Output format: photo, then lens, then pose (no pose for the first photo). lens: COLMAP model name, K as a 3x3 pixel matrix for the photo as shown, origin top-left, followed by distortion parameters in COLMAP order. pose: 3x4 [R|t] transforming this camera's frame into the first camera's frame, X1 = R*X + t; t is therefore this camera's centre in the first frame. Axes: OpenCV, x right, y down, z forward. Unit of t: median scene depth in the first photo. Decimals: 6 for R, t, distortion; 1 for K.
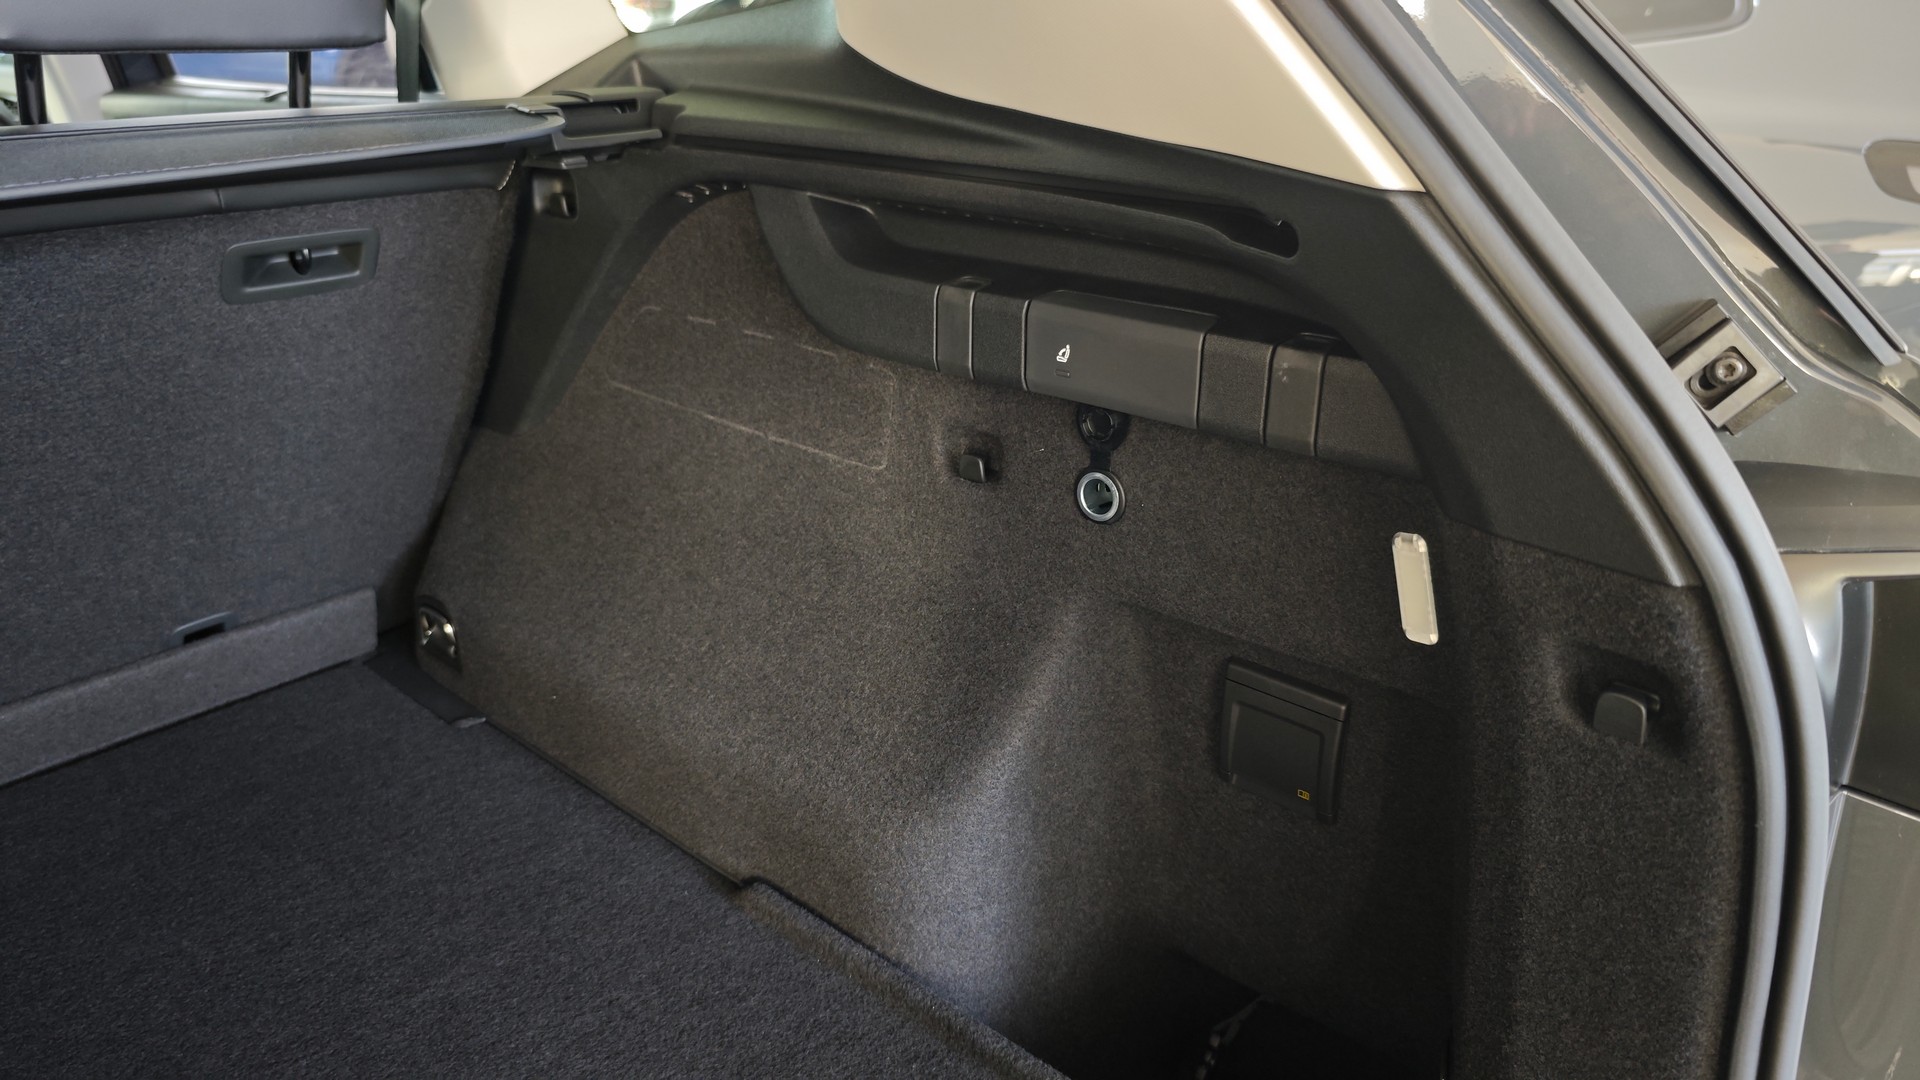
lens RADIAL K [[1326.9, 0, 947.9], [0, 1326.9, 534.5], [0, 0, 1]] dist [0.005833, -0.011205]
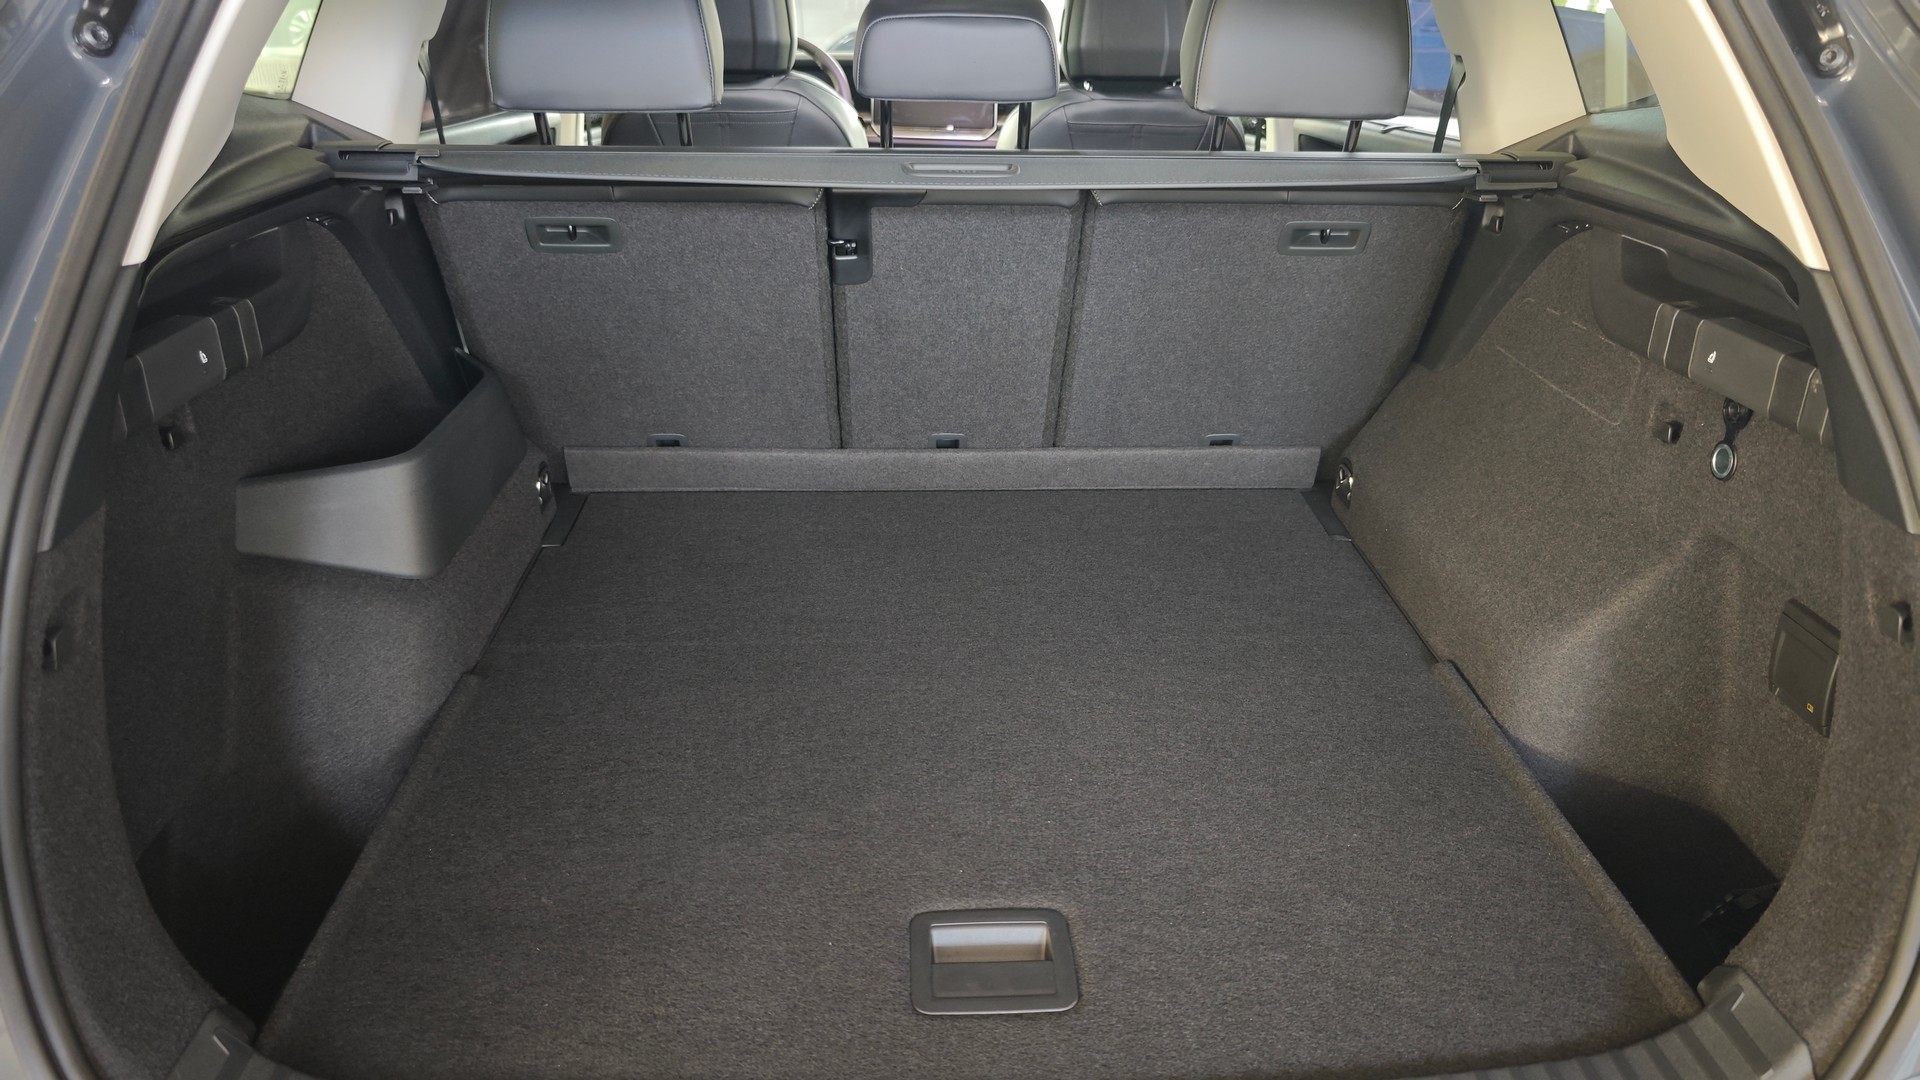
lens RADIAL K [[1326.9, 0, 957.2], [0, 1326.9, 532.9], [0, 0, 1]] dist [0.005833, -0.011205]
pose [[0.671278, 0.283687, -0.684768, 0.475391], [-0.288223, 0.951054, 0.111460, 0.105300], [0.682872, 0.122545, 0.720187, -0.516315]]
